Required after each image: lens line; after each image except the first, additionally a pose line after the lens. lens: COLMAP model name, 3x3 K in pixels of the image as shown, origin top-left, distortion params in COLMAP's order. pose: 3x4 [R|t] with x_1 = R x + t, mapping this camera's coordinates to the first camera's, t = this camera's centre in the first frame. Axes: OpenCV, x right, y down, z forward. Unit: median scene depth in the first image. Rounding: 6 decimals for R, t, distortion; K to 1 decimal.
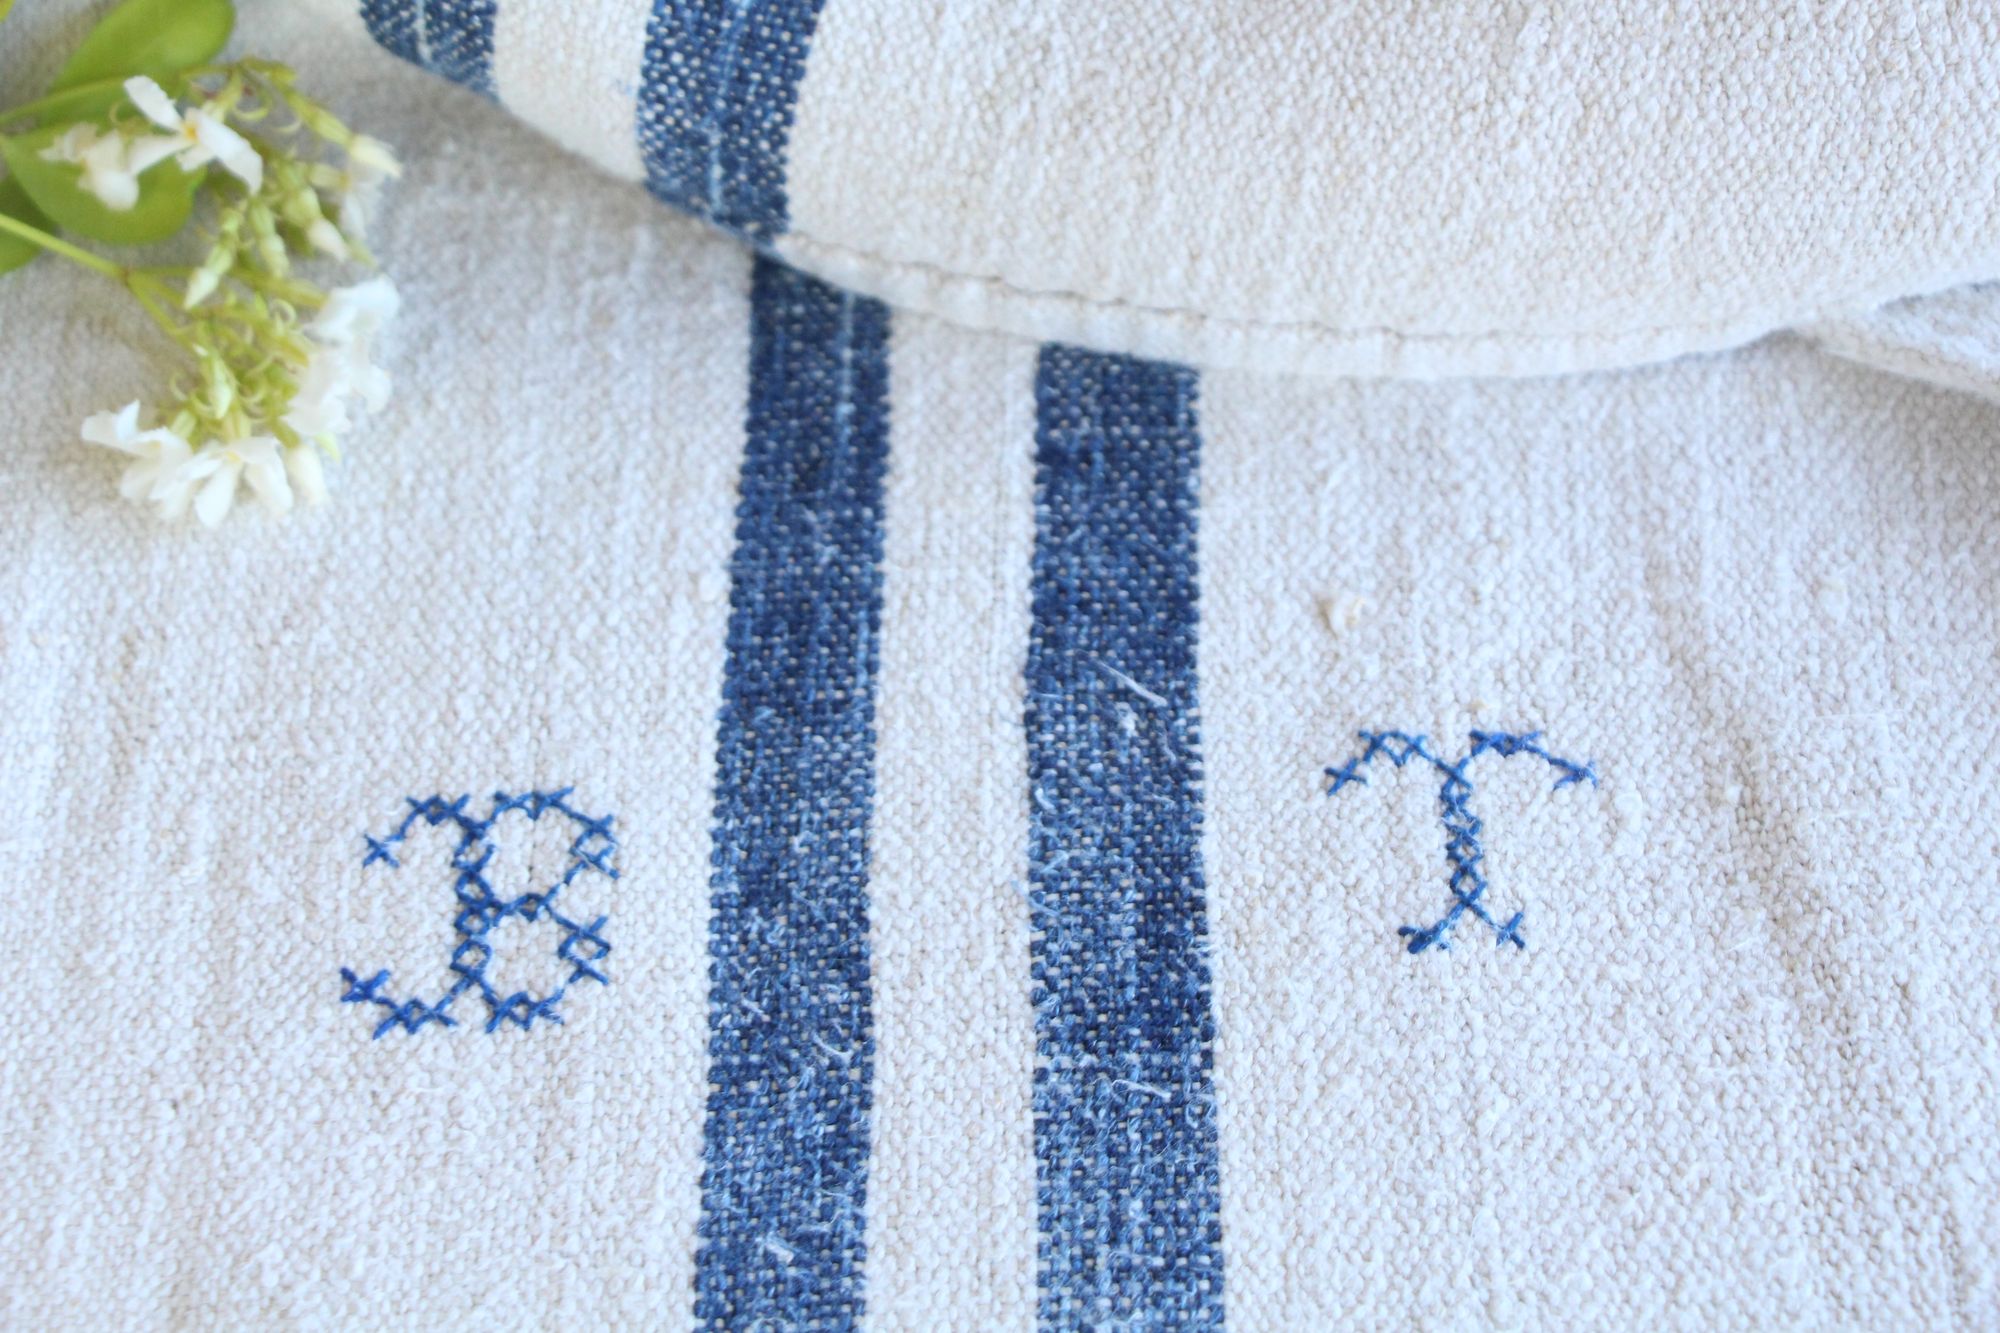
lens RADIAL K [[4575.7, 0, 1001.2], [0, 4575.7, 704.3], [0, 0, 1]] dist [0.101918, 0.702780]
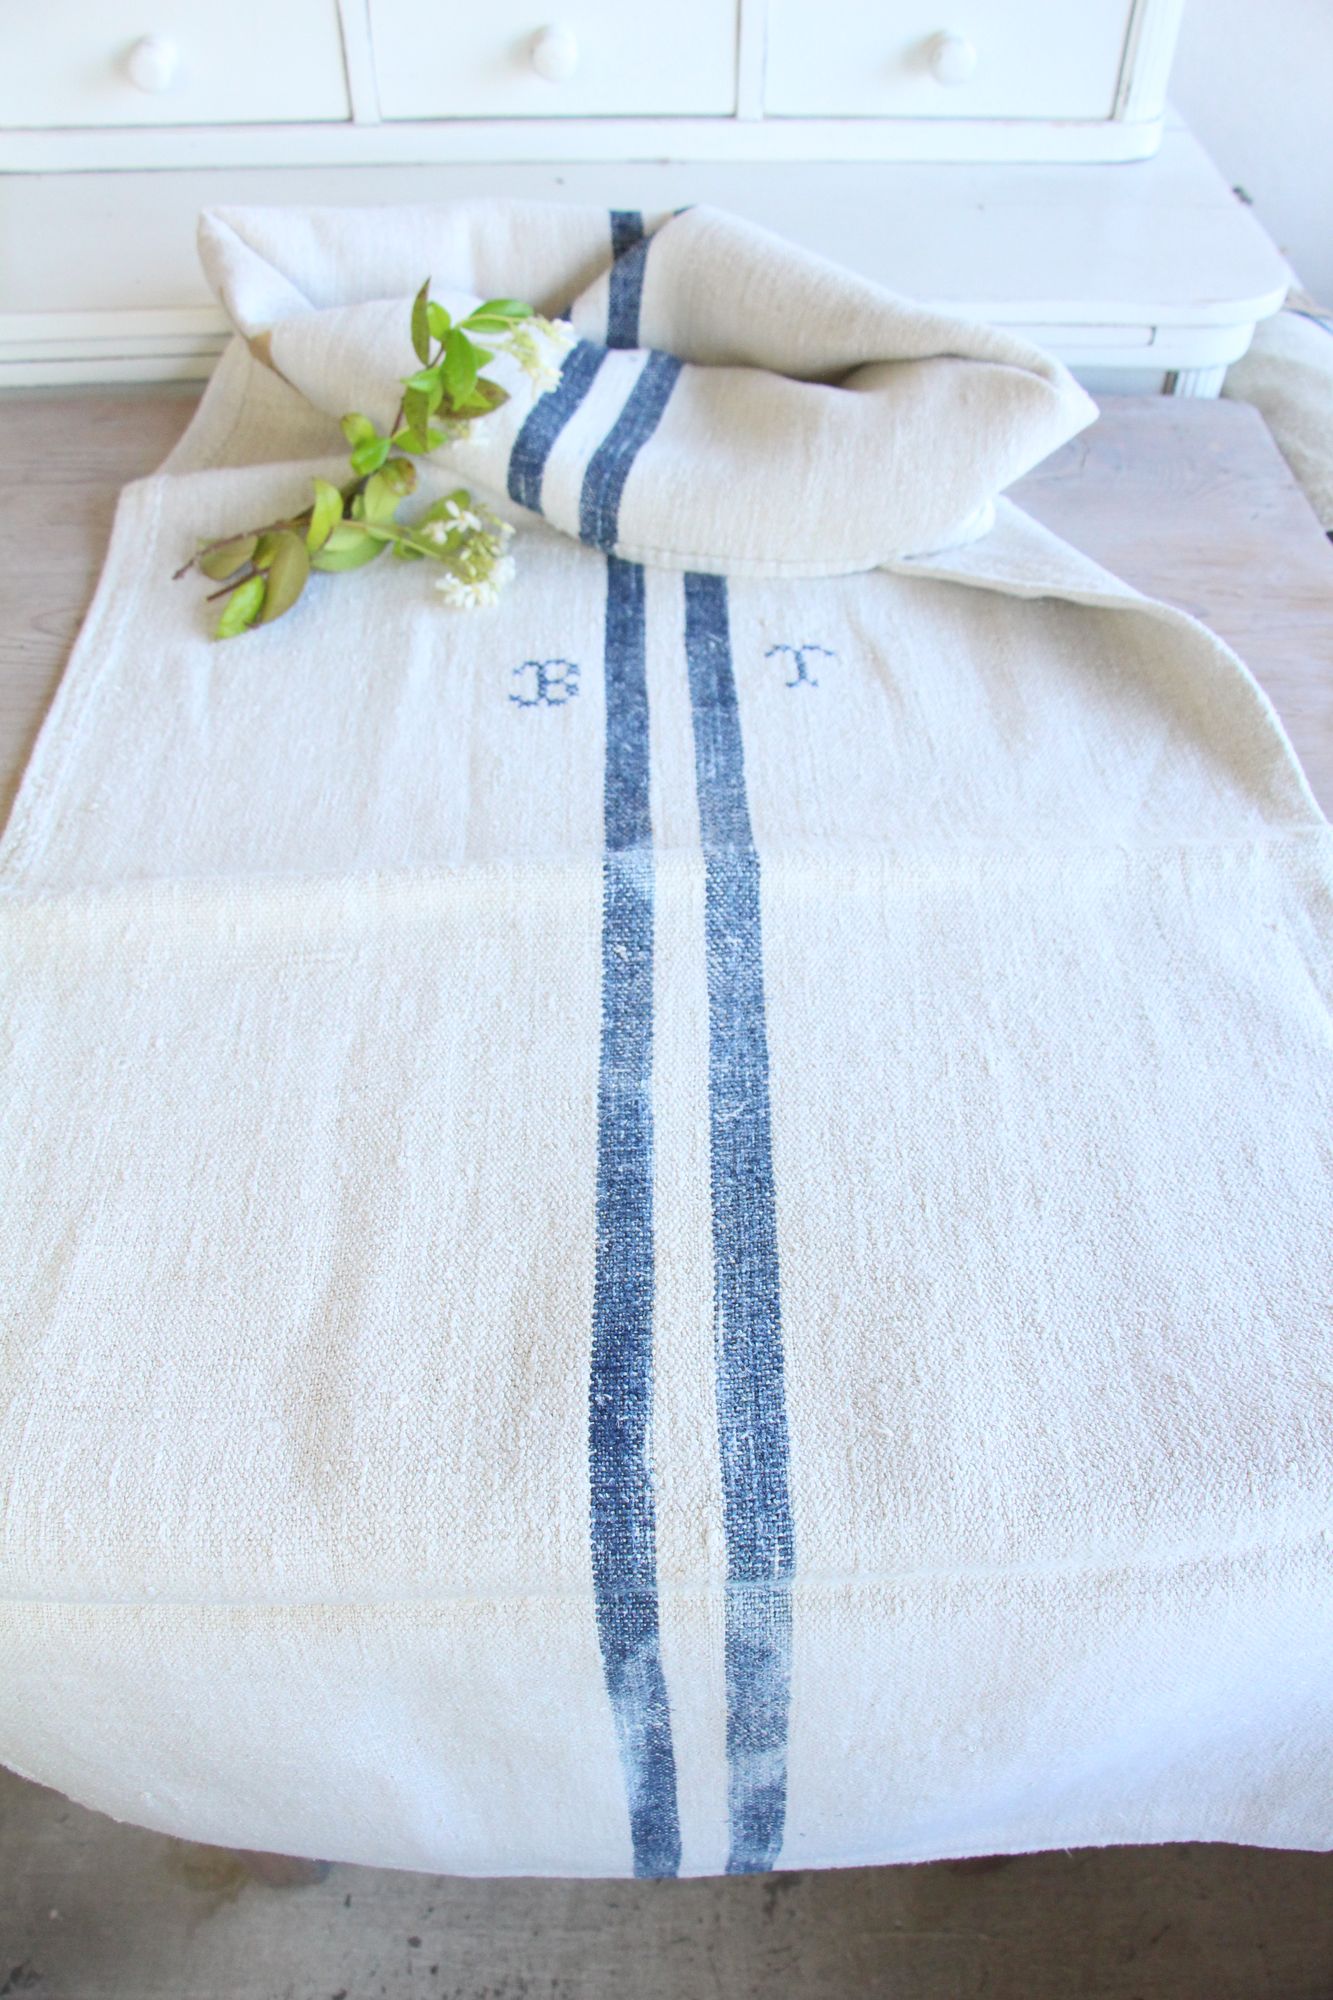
lens RADIAL K [[1735.9, 0, 632.0], [0, 1735.9, 1066.9], [0, 0, 1]] dist [-0.164780, 0.120276]
pose [[0.999785, -0.016855, 0.012041, -0.062600], [0.017986, 0.994725, -0.100986, 0.501501], [-0.010275, 0.101181, 0.994815, -0.386631]]
